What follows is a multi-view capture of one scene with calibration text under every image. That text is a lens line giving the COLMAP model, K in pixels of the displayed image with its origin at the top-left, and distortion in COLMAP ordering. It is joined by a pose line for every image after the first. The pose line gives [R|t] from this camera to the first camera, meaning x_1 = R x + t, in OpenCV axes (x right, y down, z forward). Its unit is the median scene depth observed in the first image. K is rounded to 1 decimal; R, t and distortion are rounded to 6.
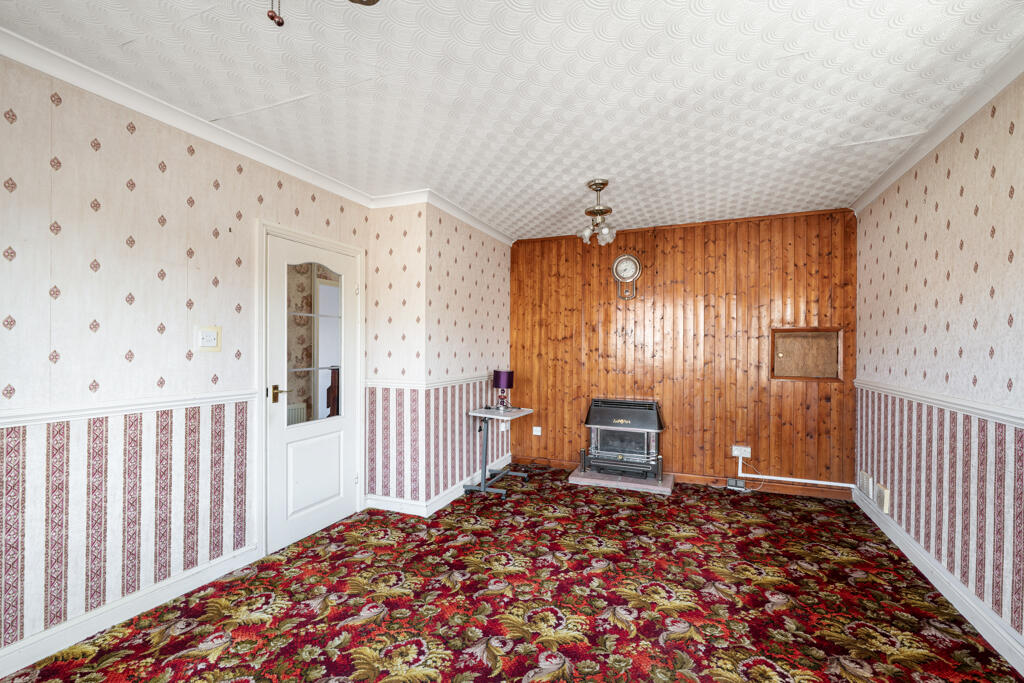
lens RADIAL K [[446.2, 0, 511.8], [0, 446.2, 347.0], [0, 0, 1]] dist [0.000305, 0.000139]
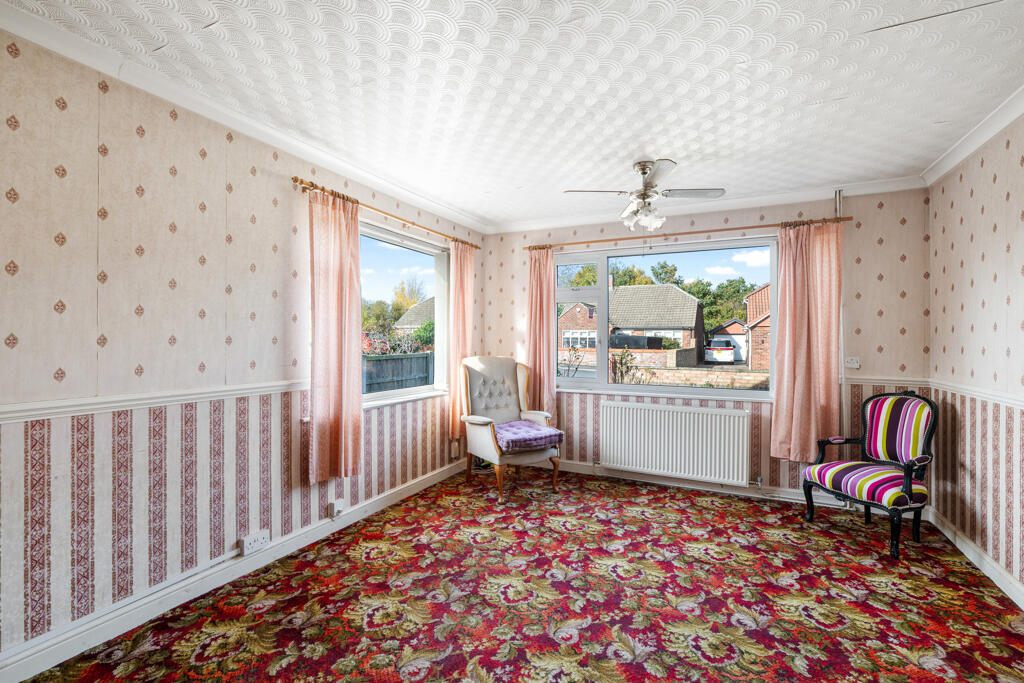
lens RADIAL K [[451.8, 0, 524.0], [0, 451.8, 339.1], [0, 0, 1]] dist [-0.000944, -0.000030]
pose [[-0.999685, -0.012494, 0.021762, 0.134694], [-0.012552, 0.999918, -0.002512, 0.002135], [-0.021729, -0.002785, -0.999760, 1.594199]]
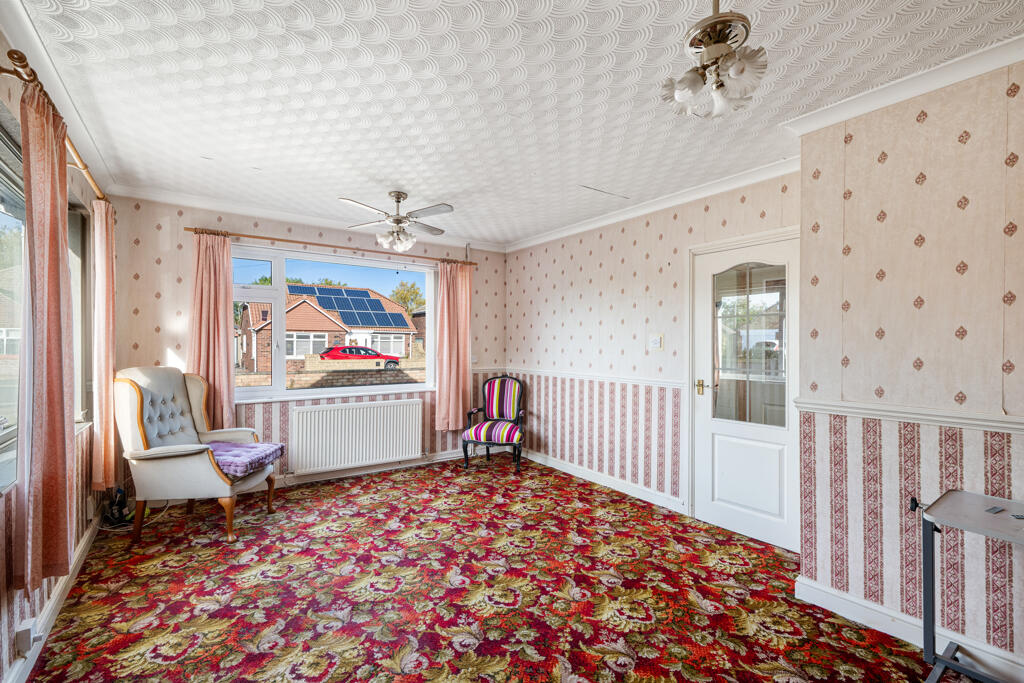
lens RADIAL K [[446.2, 0, 511.8], [0, 446.2, 347.0], [0, 0, 1]] dist [0.000305, 0.000139]
pose [[-0.510682, -0.004574, -0.859757, 0.887315], [-0.006874, 0.999976, -0.001237, 0.003532], [0.859742, 0.005278, -0.510701, 1.389096]]
